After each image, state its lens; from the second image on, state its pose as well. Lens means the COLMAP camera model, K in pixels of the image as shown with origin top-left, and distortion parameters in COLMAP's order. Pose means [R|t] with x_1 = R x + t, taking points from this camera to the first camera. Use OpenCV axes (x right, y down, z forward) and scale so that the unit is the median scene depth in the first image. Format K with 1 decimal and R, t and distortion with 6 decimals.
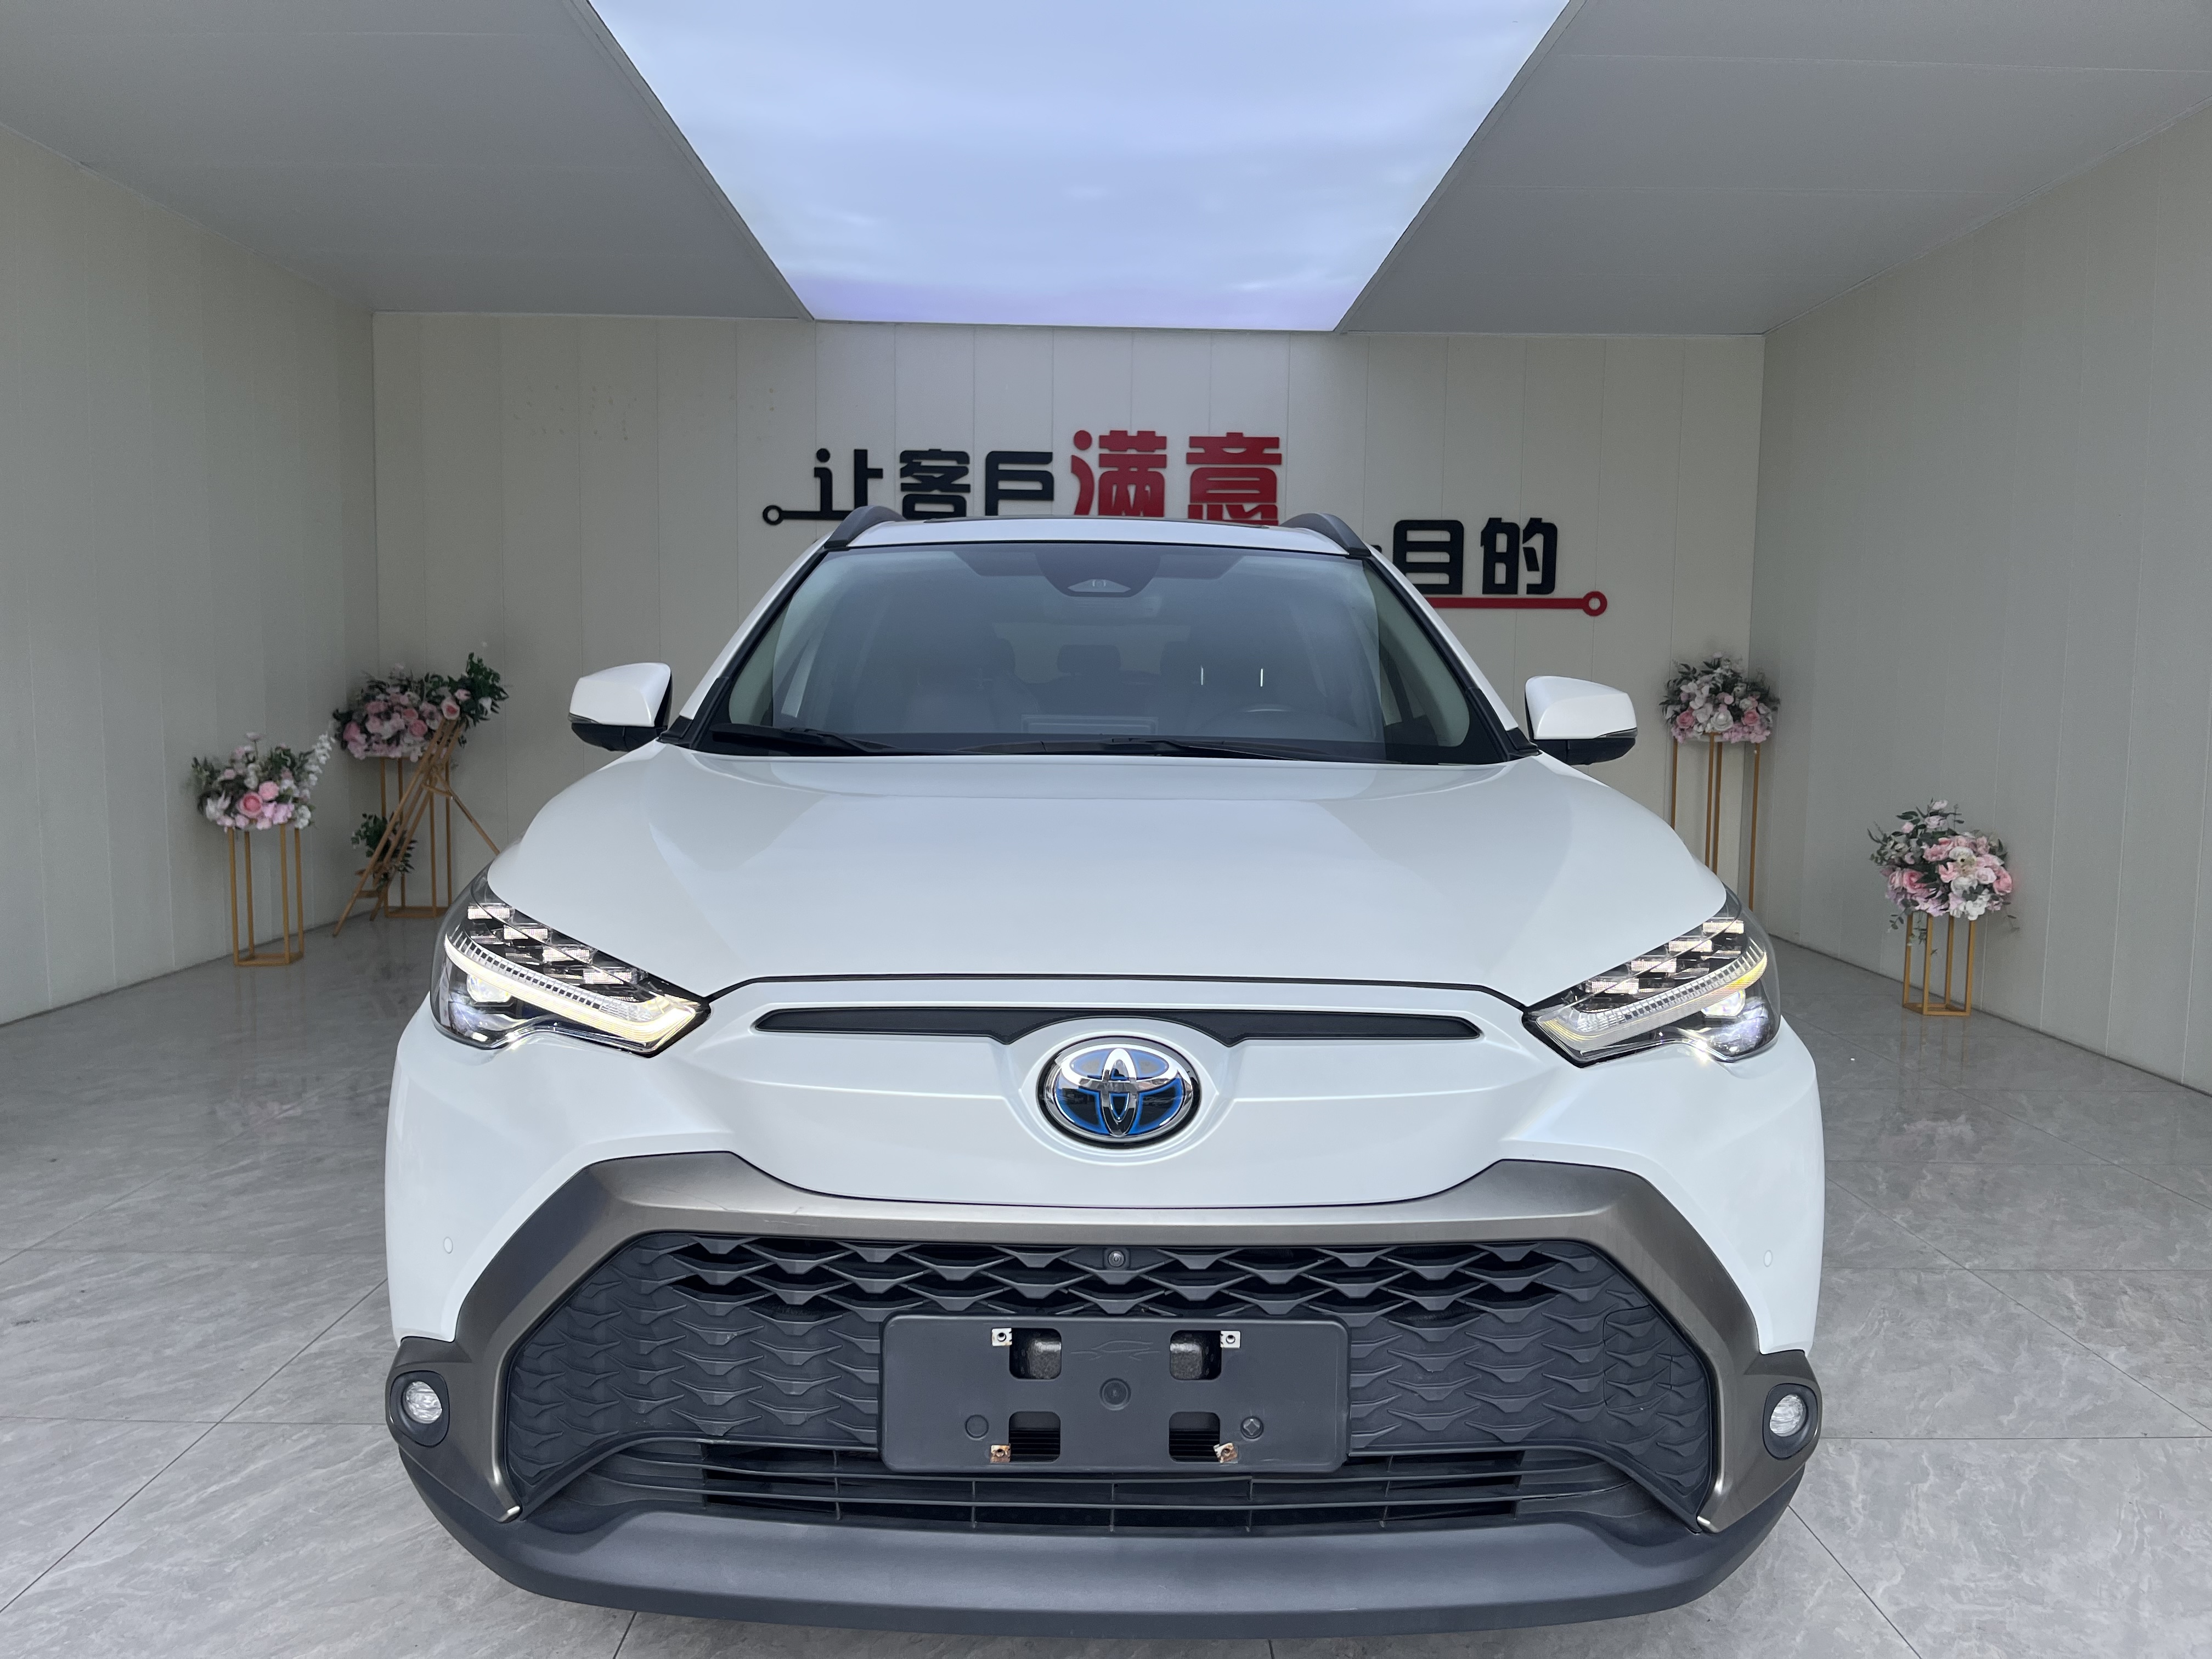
lens RADIAL K [[1655.7, 0, 1099.1], [0, 1655.7, 841.8], [0, 0, 1]] dist [0.044656, -0.065075]
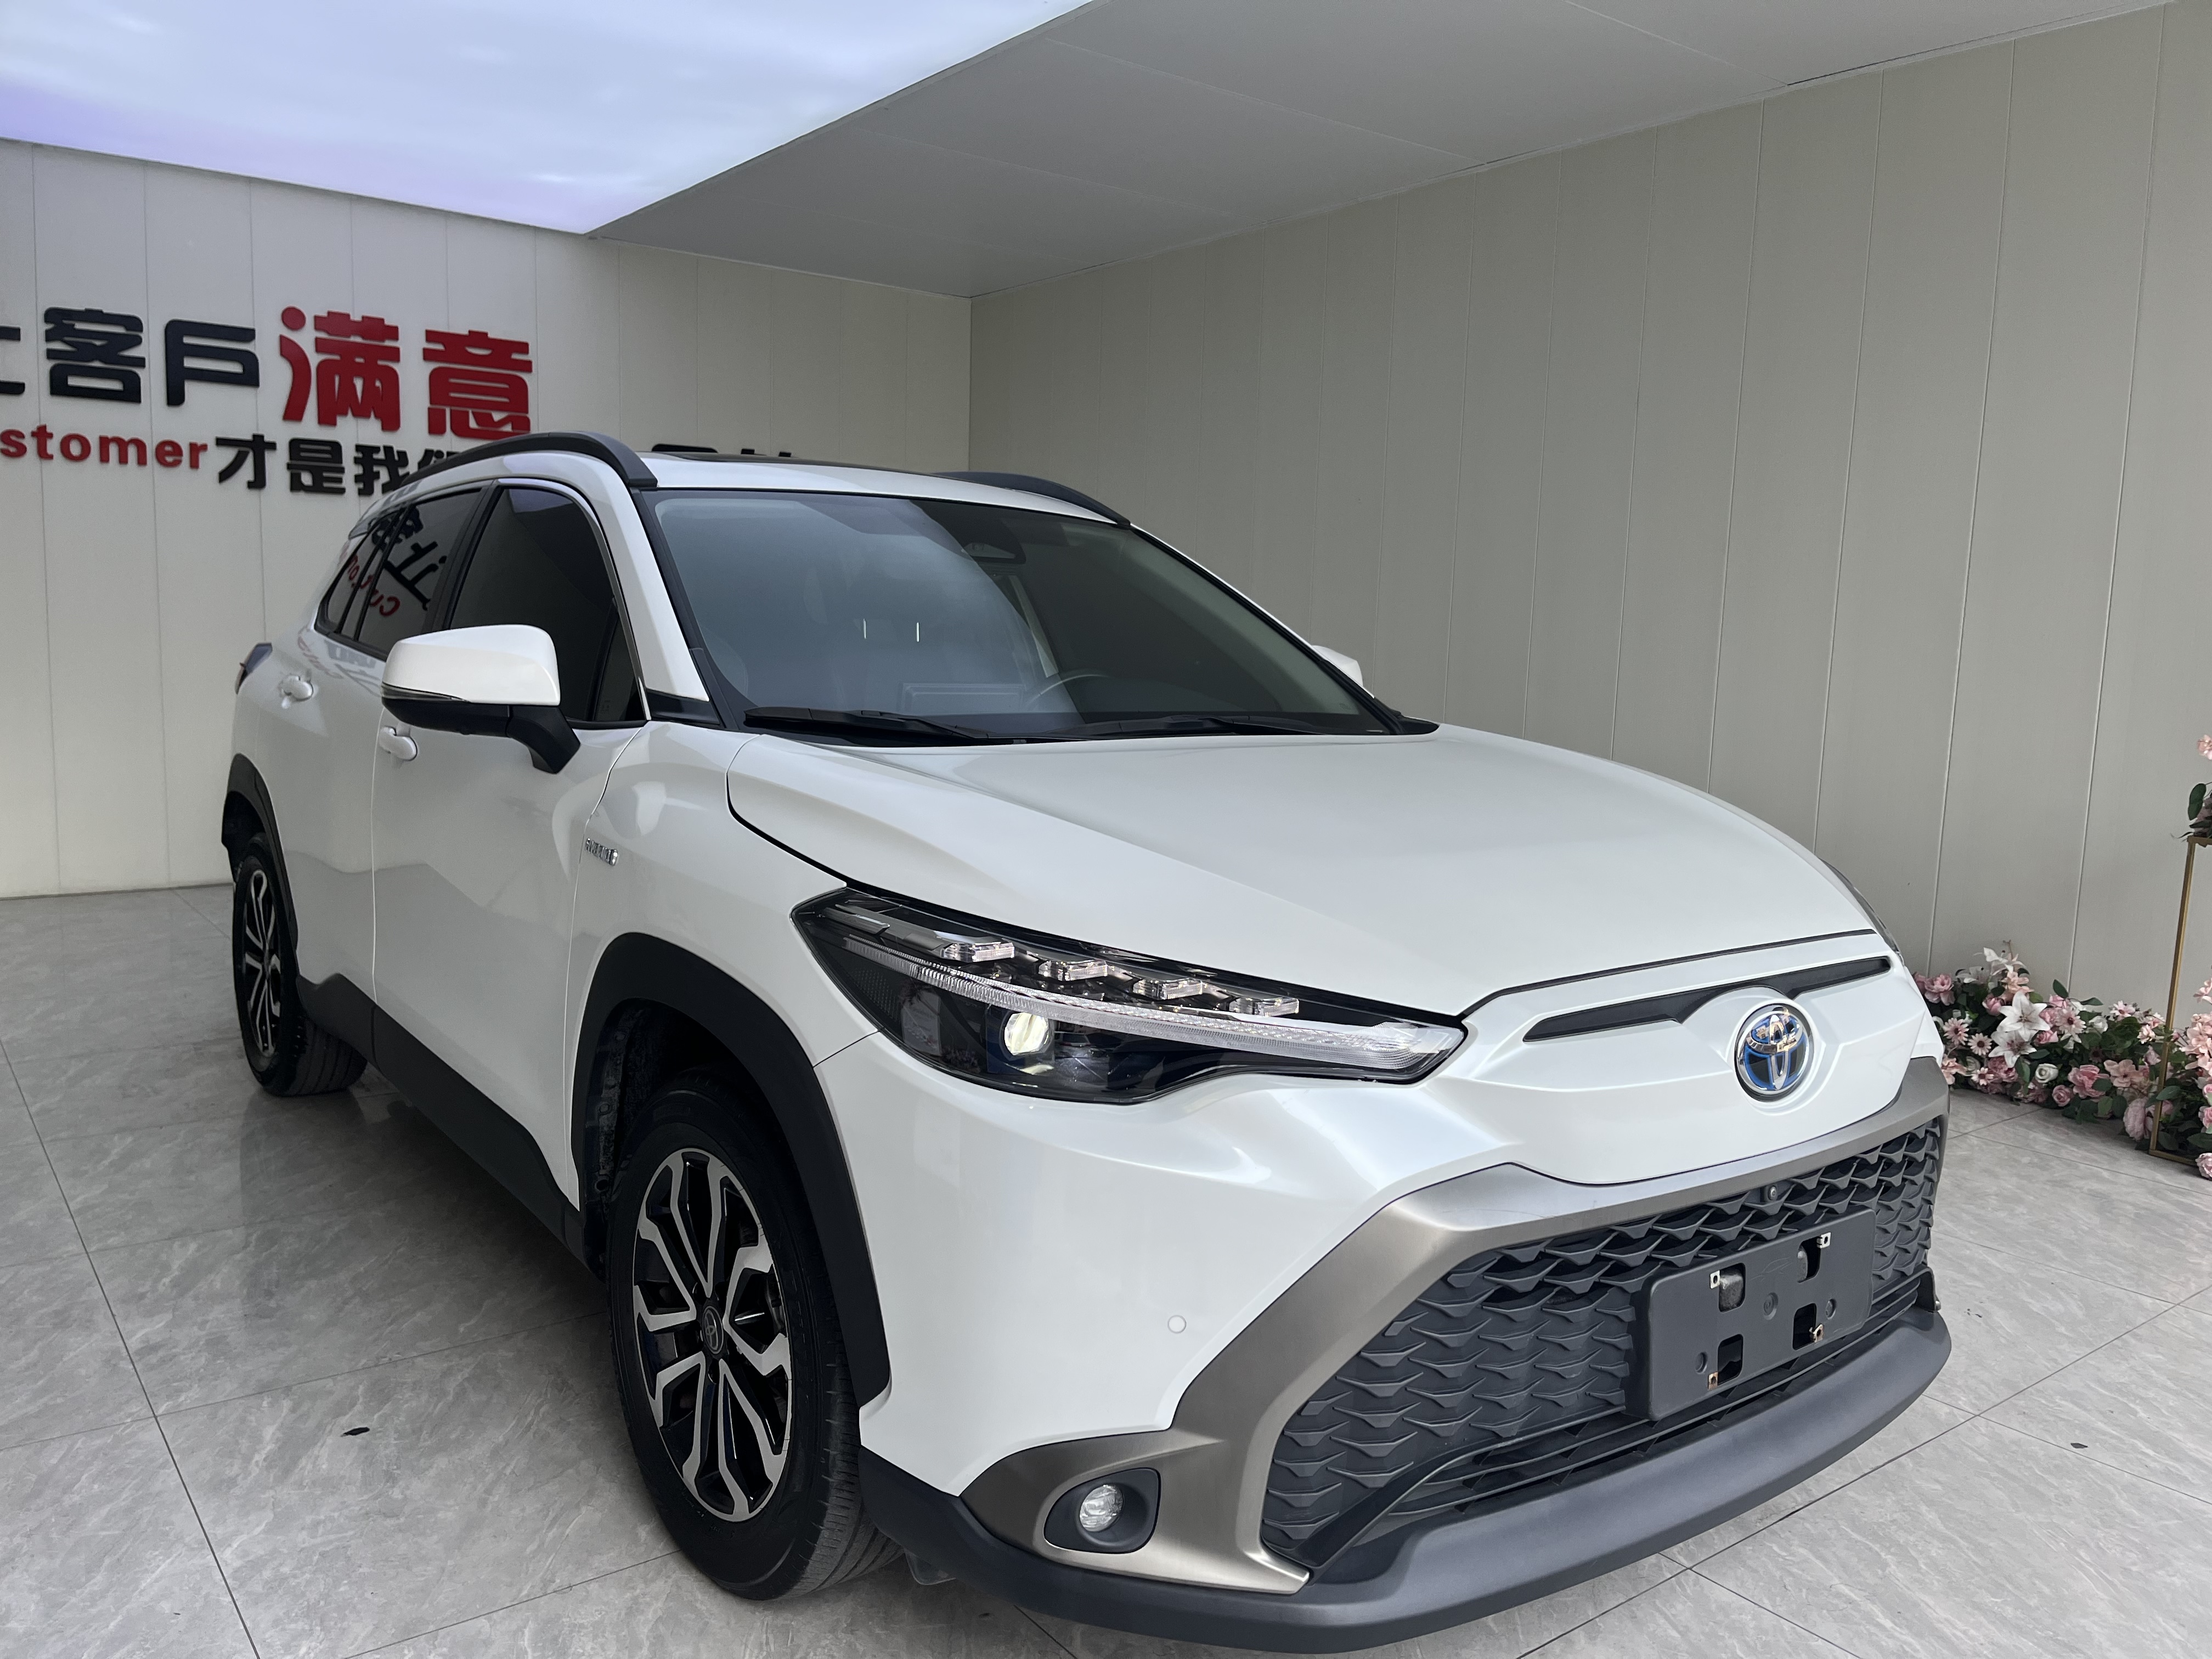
lens RADIAL K [[1655.7, 0, 1116.7], [0, 1655.7, 834.4], [0, 0, 1]] dist [0.044656, -0.065075]
pose [[0.806408, -0.063011, 0.587993, -0.188175], [0.034890, 0.997645, 0.059061, -0.015745], [-0.590329, -0.027112, 0.806707, 0.060047]]
